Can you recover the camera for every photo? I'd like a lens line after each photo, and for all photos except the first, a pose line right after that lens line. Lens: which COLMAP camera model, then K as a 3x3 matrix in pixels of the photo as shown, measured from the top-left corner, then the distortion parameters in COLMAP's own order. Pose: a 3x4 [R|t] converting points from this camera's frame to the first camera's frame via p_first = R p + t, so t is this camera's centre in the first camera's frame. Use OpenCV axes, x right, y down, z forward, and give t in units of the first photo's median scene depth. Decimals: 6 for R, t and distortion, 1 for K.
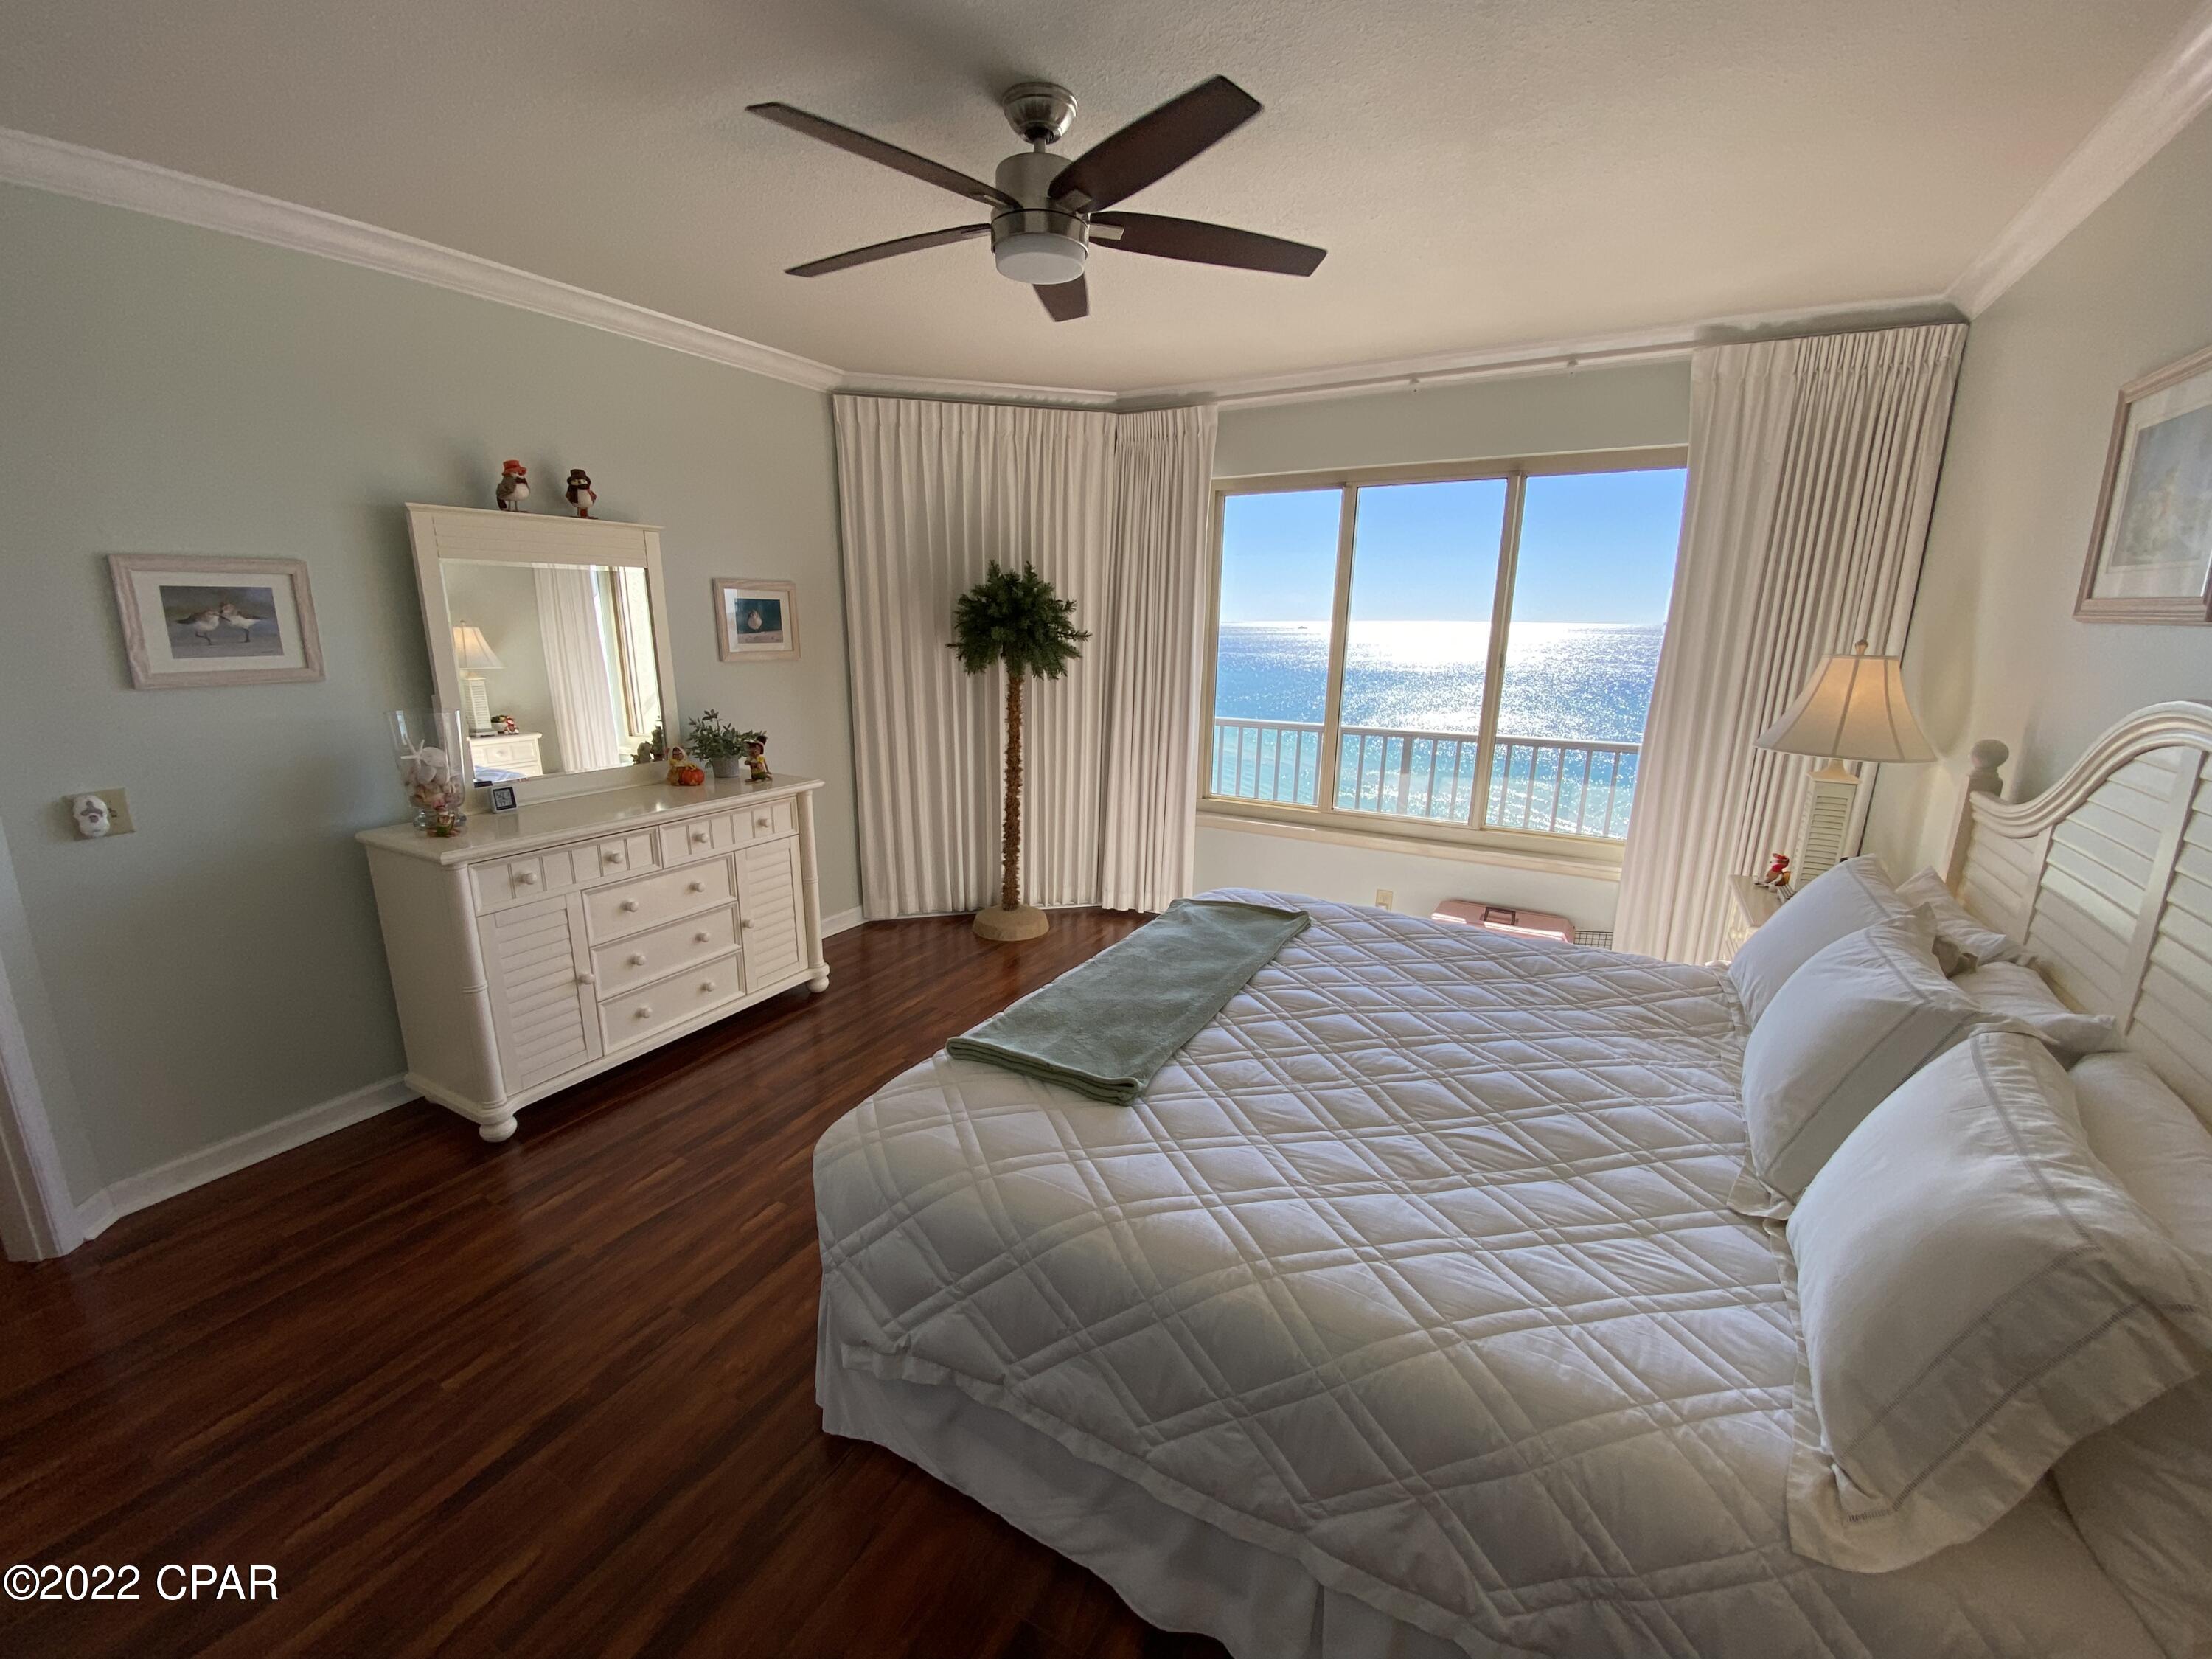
lens RADIAL K [[898.3, 0, 1106.0], [0, 898.3, 829.5], [0, 0, 1]] dist [0.012188, -0.015470]
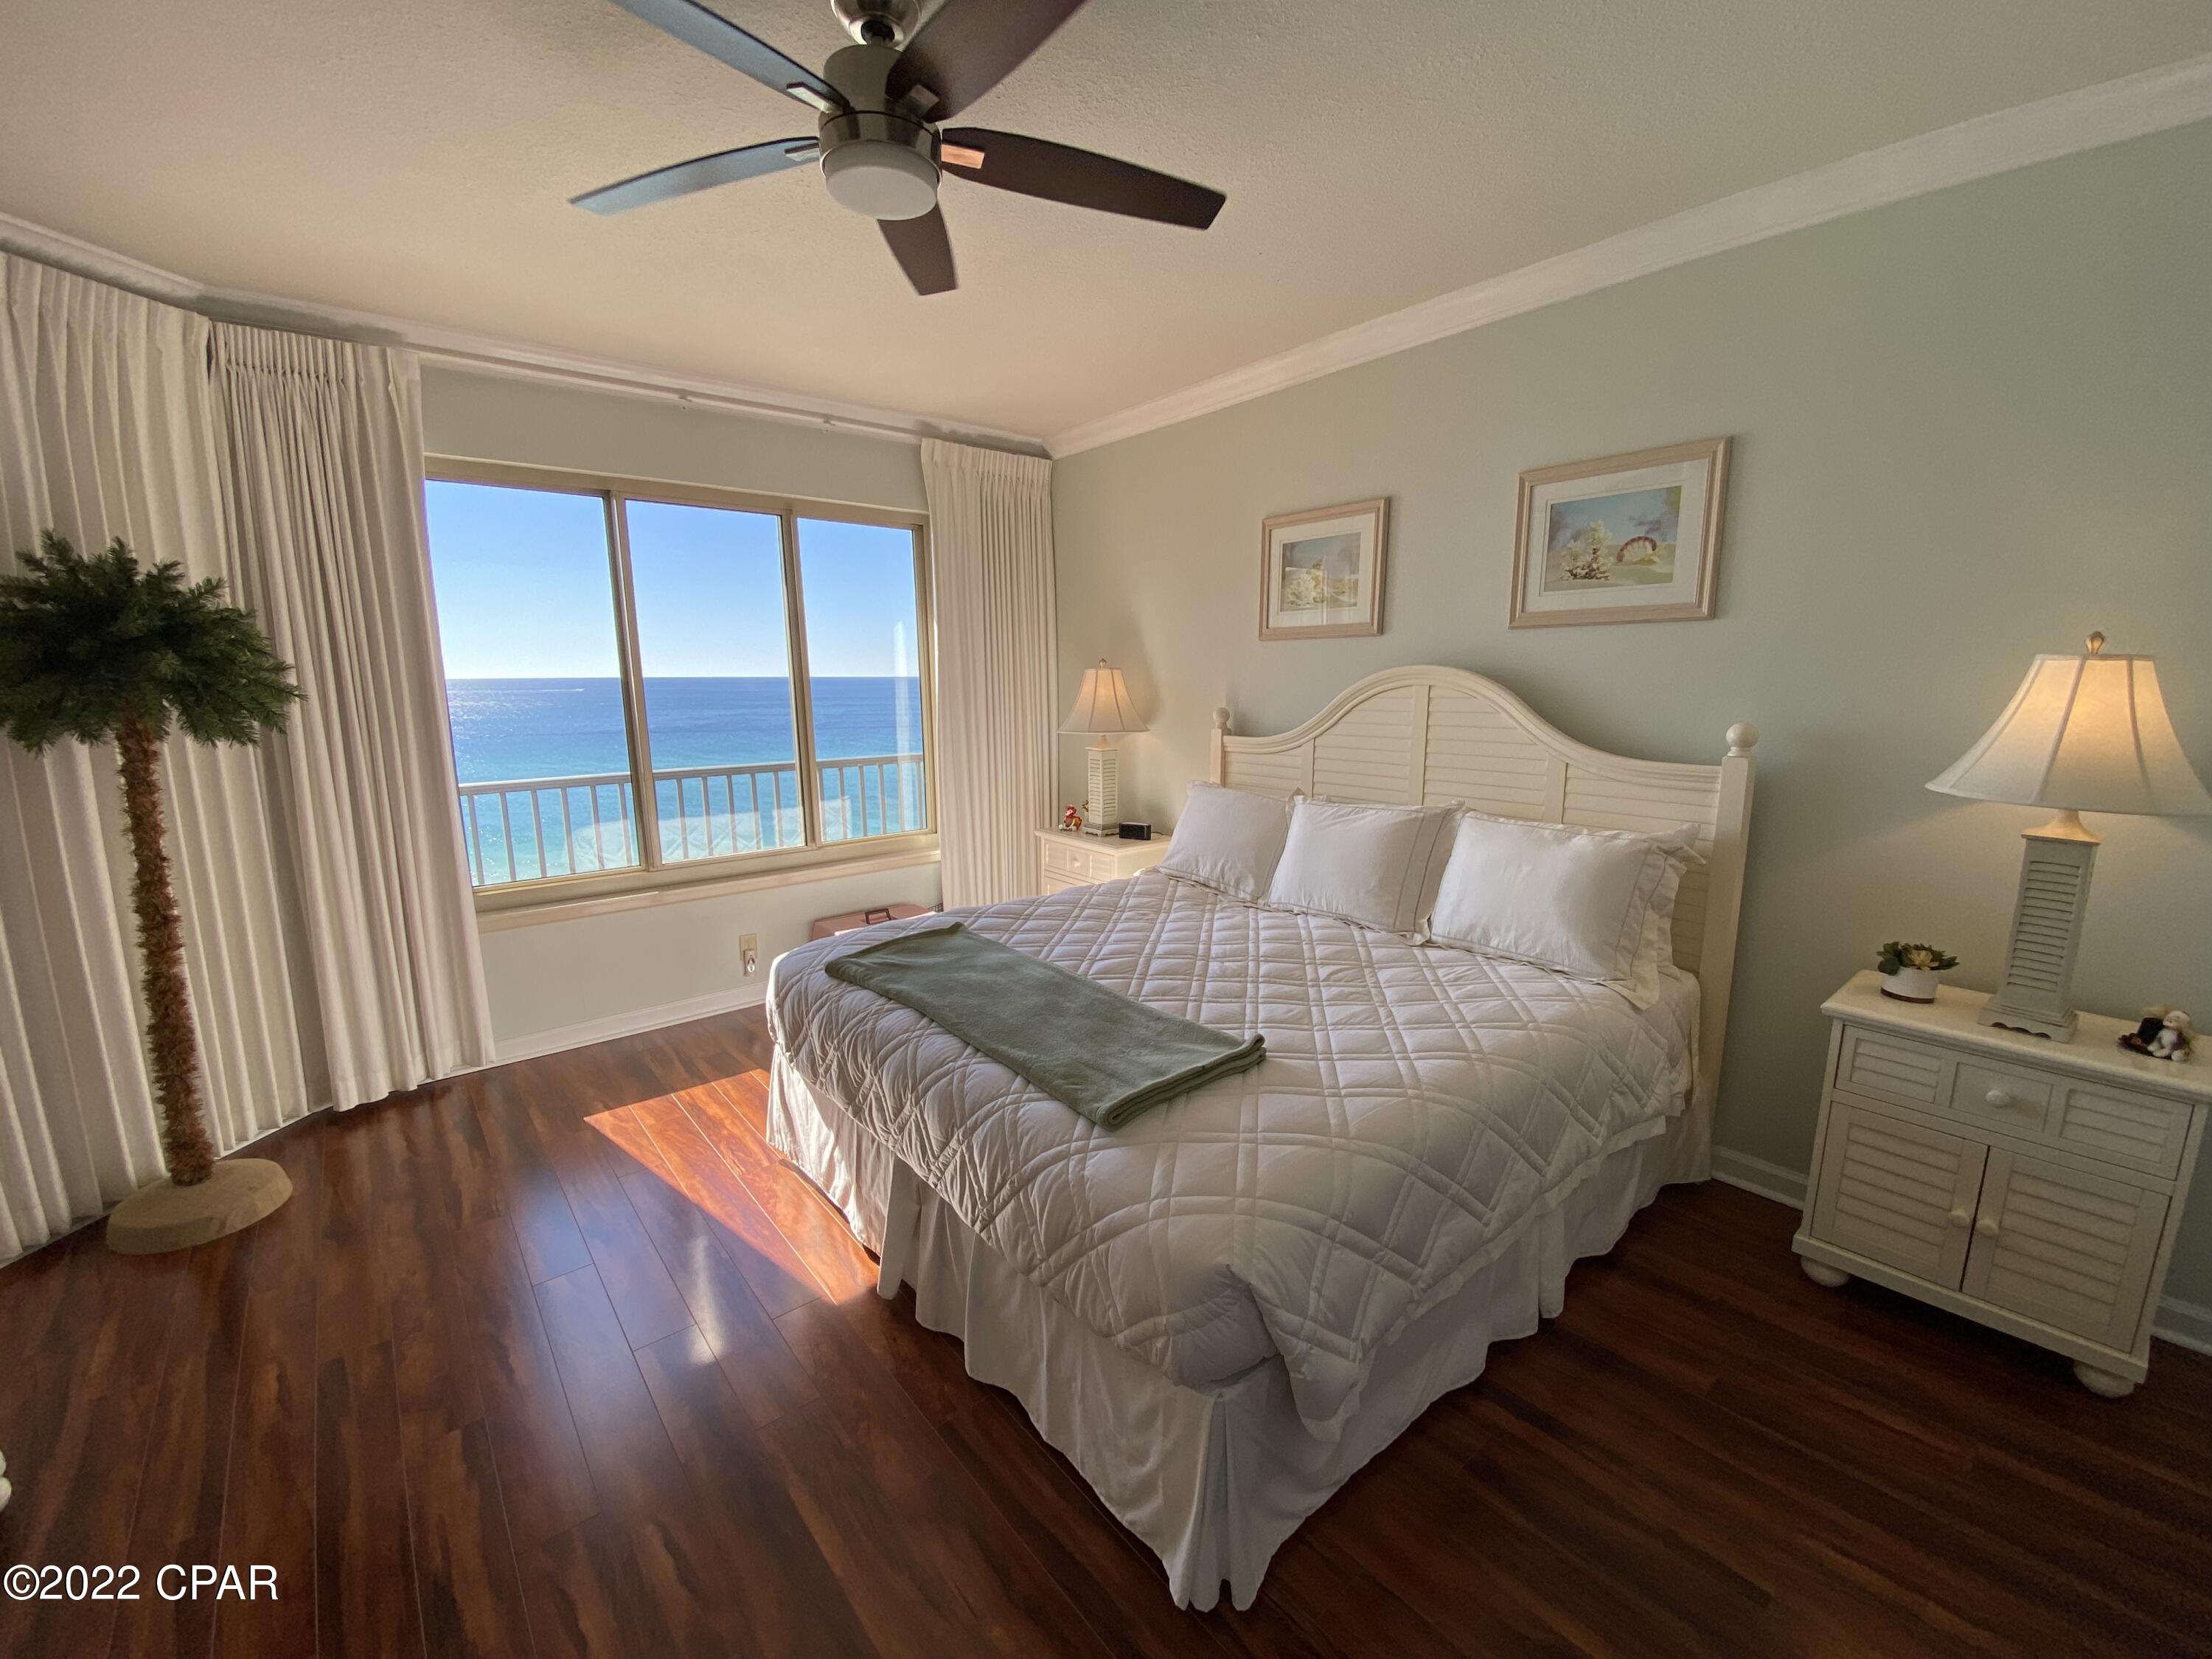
lens RADIAL K [[891.9, 0, 1088.5], [0, 891.9, 839.1], [0, 0, 1]] dist [0.026046, -0.022254]
pose [[0.357498, -0.185930, 0.915219, -0.811373], [0.229541, 0.967414, 0.106871, -0.094658], [-0.905266, 0.171874, 0.388527, 0.586254]]
